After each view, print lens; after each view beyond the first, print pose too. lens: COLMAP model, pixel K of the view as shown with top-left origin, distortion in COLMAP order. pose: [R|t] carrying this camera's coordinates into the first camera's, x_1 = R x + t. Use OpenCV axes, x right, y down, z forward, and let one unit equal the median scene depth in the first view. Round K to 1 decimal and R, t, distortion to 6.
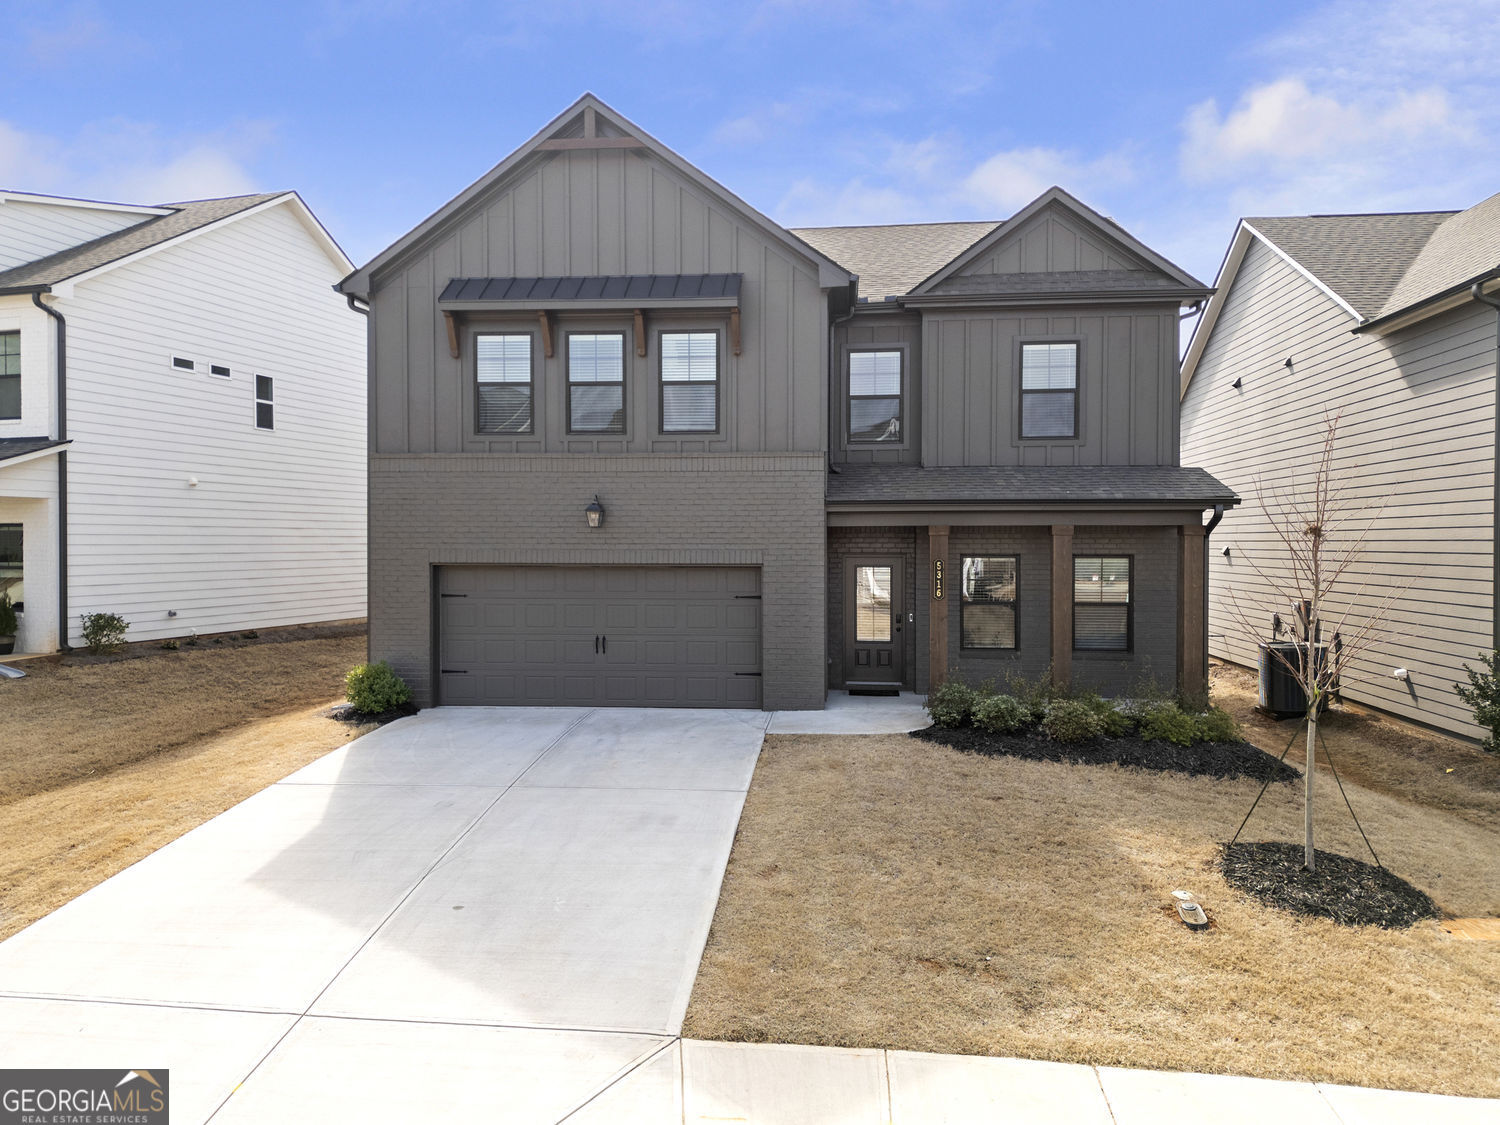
lens RADIAL K [[1050.8, 0, 748.0], [0, 1050.8, 585.0], [0, 0, 1]] dist [0.068949, -0.058853]
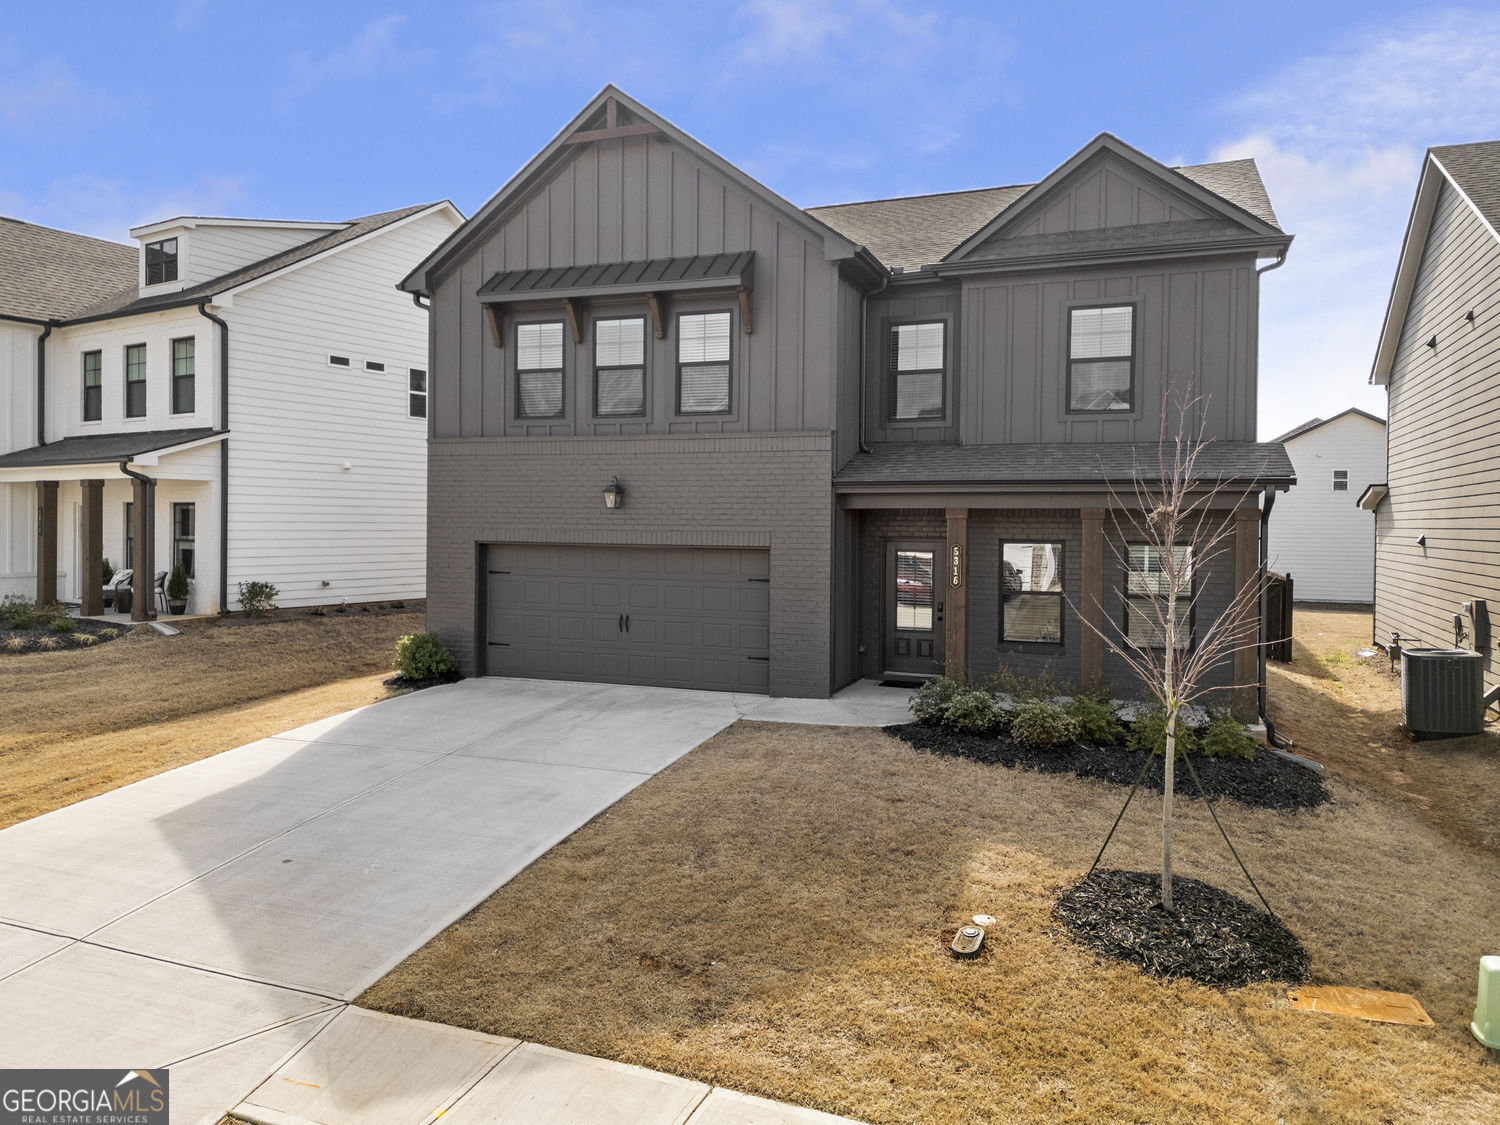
lens RADIAL K [[1060.4, 0, 750.0], [0, 1060.4, 562.5], [0, 0, 1]] dist [0.069370, -0.052774]
pose [[0.963541, 0.018575, -0.266916, 0.255508], [-0.019927, 0.999799, -0.002358, -0.002252], [0.266818, 0.007591, 0.963717, 0.042750]]
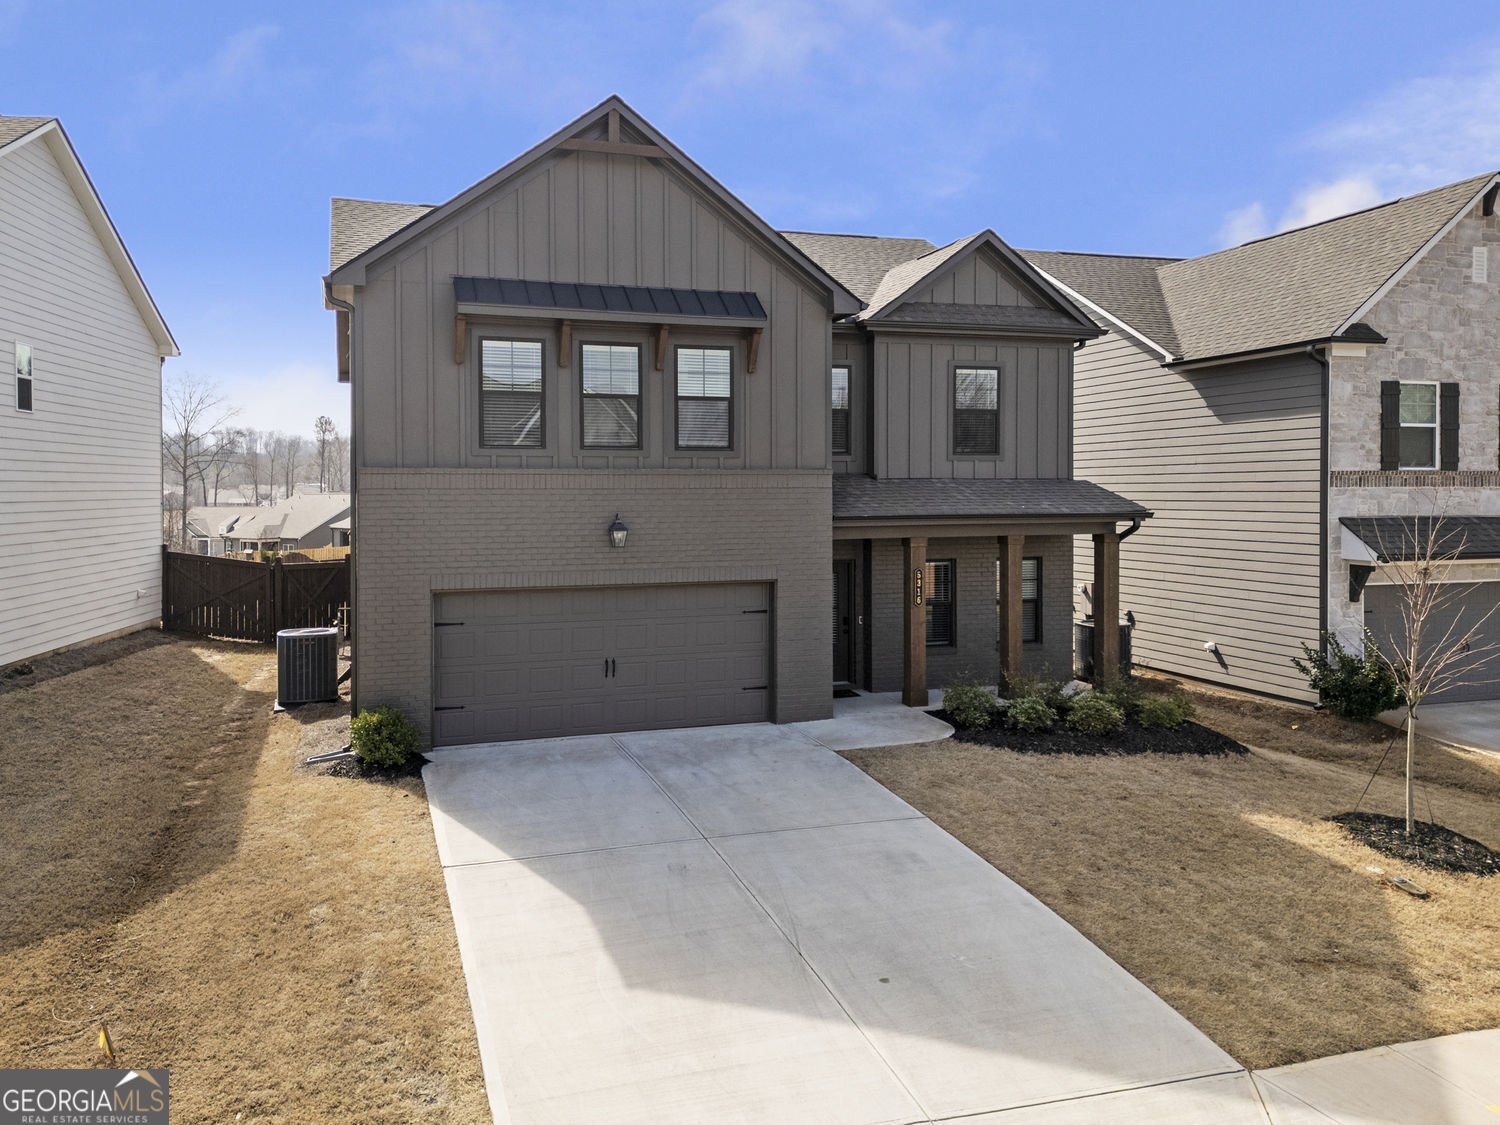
lens RADIAL K [[1082.2, 0, 682.8], [0, 1082.2, 536.2], [0, 0, 1]] dist [0.077690, -0.060586]
pose [[0.923581, -0.021318, 0.382810, -0.463022], [0.020675, 0.999769, 0.005793, -0.068506], [-0.382846, 0.002564, 0.923809, 0.066349]]
